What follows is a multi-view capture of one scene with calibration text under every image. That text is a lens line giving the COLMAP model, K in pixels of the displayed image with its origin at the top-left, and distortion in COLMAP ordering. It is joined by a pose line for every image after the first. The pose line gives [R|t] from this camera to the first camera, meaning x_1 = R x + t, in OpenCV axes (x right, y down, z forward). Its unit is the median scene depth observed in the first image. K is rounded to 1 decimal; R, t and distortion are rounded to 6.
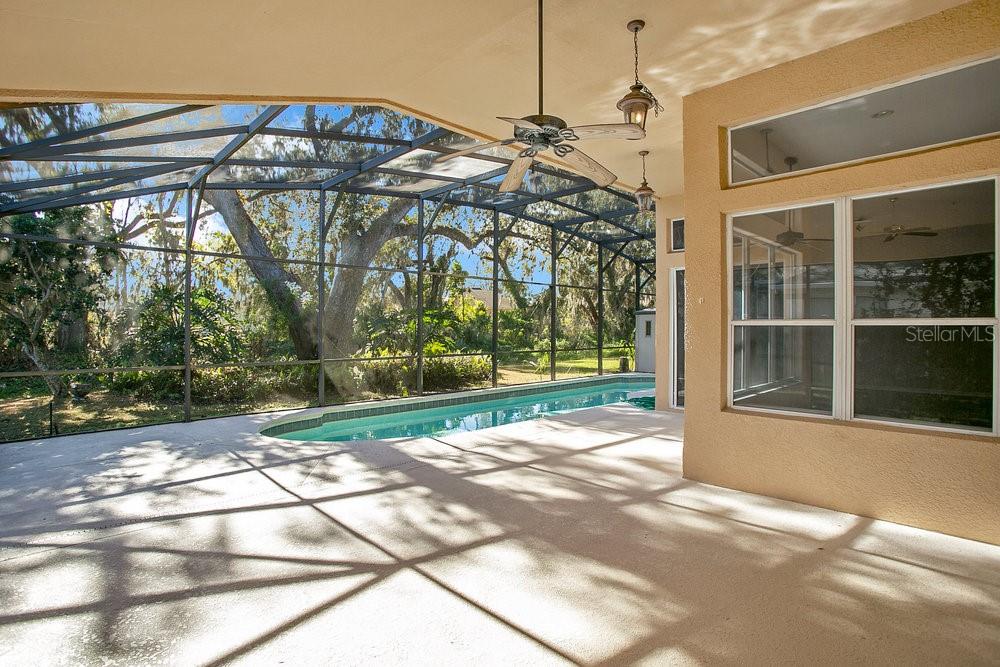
lens RADIAL K [[506.7, 0, 482.0], [0, 506.7, 328.9], [0, 0, 1]] dist [-0.072487, 0.040312]
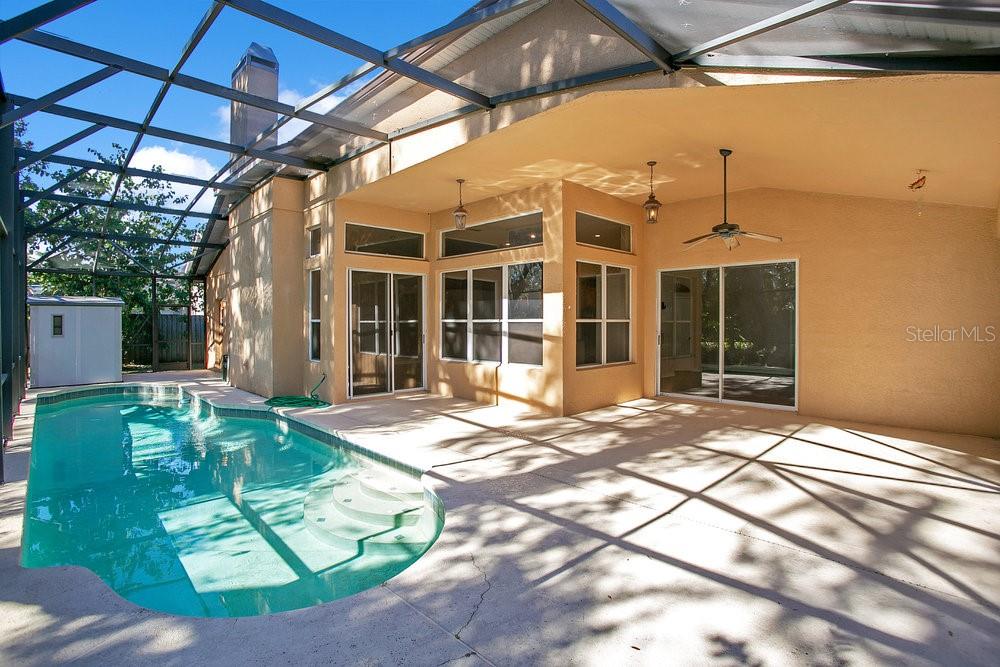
lens RADIAL K [[506.7, 0, 482.0], [0, 506.7, 328.9], [0, 0, 1]] dist [-0.072487, 0.040312]
pose [[-0.035489, -0.014093, 0.999271, -1.274721], [0.004778, 0.999887, 0.014272, -0.009998], [-0.999359, 0.005281, -0.035418, 1.390649]]
